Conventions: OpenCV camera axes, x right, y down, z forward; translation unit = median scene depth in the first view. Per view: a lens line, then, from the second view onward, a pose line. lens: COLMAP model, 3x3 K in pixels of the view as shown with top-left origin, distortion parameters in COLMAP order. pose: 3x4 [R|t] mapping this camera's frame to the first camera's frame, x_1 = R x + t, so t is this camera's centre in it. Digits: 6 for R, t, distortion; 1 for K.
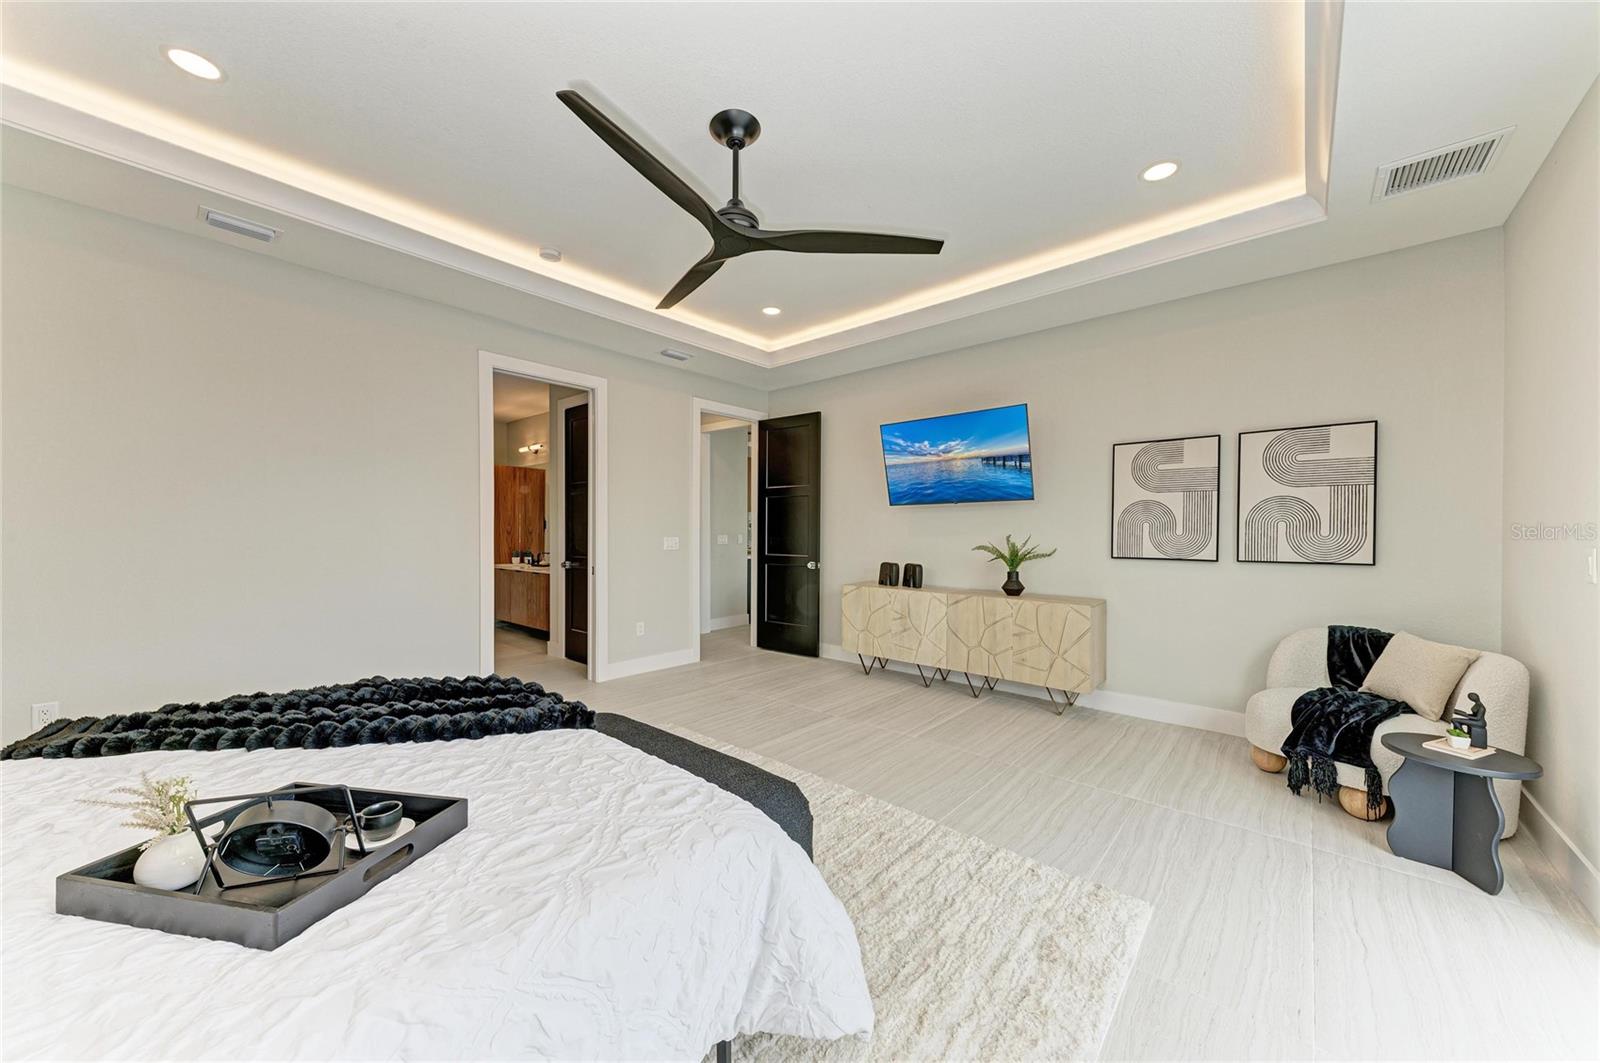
lens RADIAL K [[571.6, 0, 800.5], [0, 571.6, 535.4], [0, 0, 1]] dist [0.020502, -0.005734]
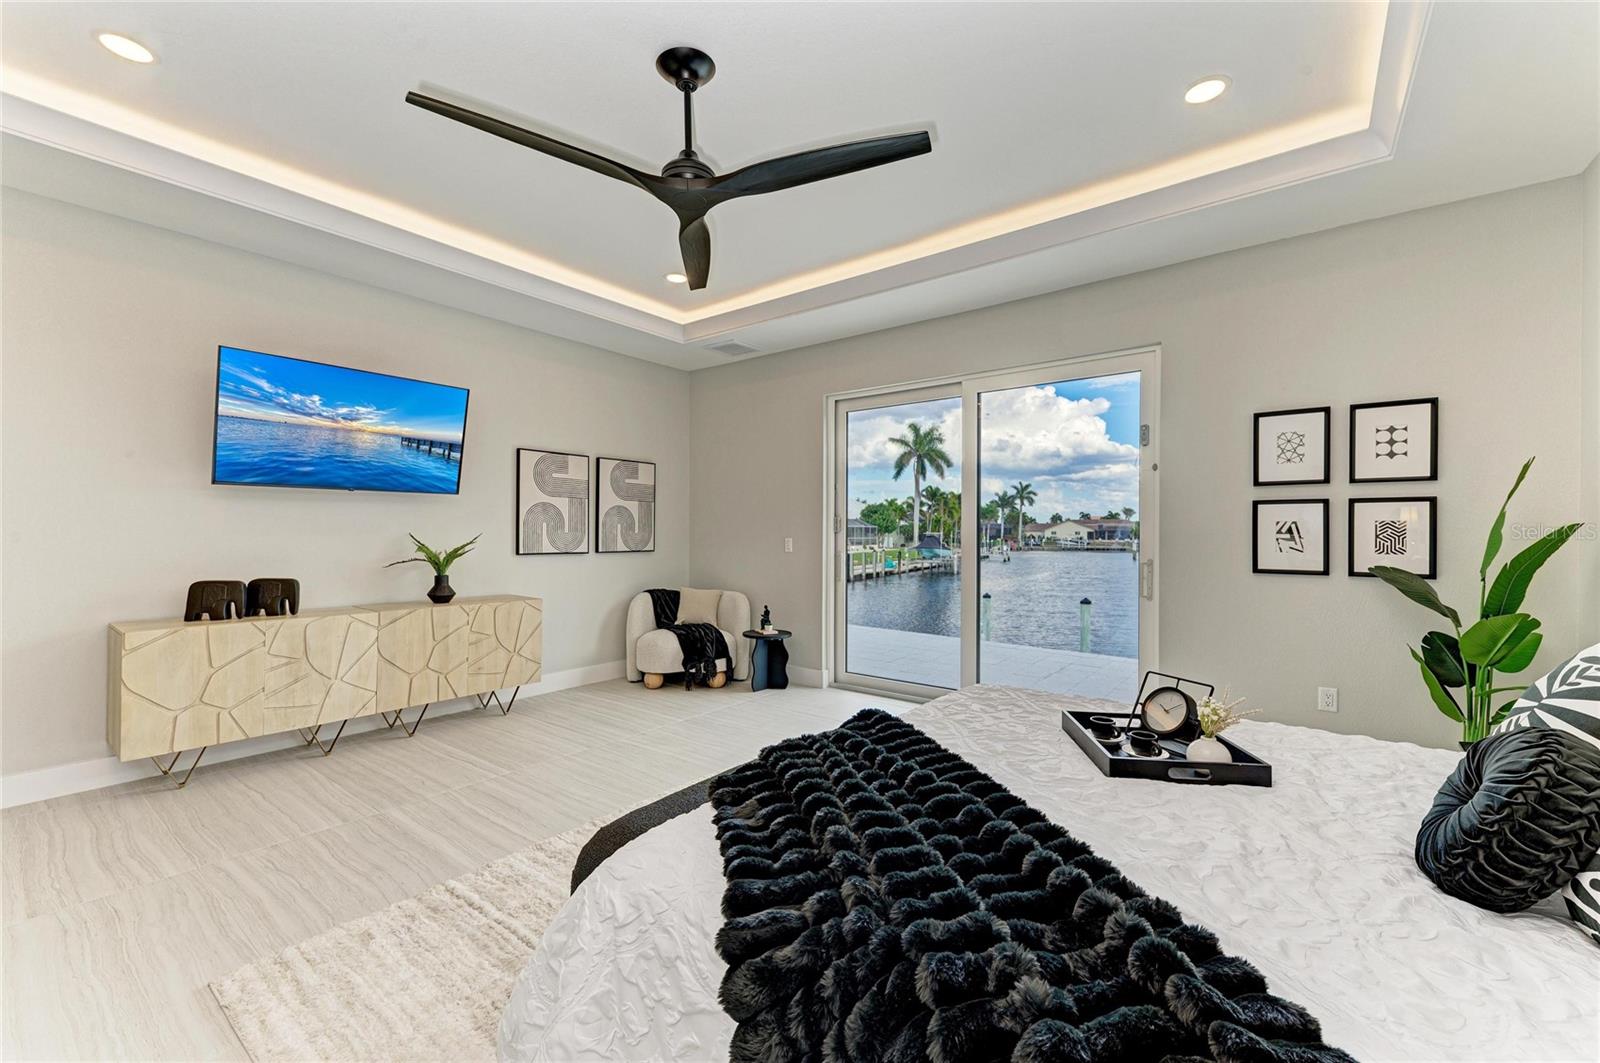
lens RADIAL K [[639.8, 0, 802.0], [0, 639.8, 535.4], [0, 0, 1]] dist [0.021812, -0.008514]
pose [[-0.070779, -0.006466, 0.997471, -0.639602], [-0.001183, 0.999979, 0.006398, -0.004676], [-0.997491, -0.000728, -0.070786, 0.520394]]
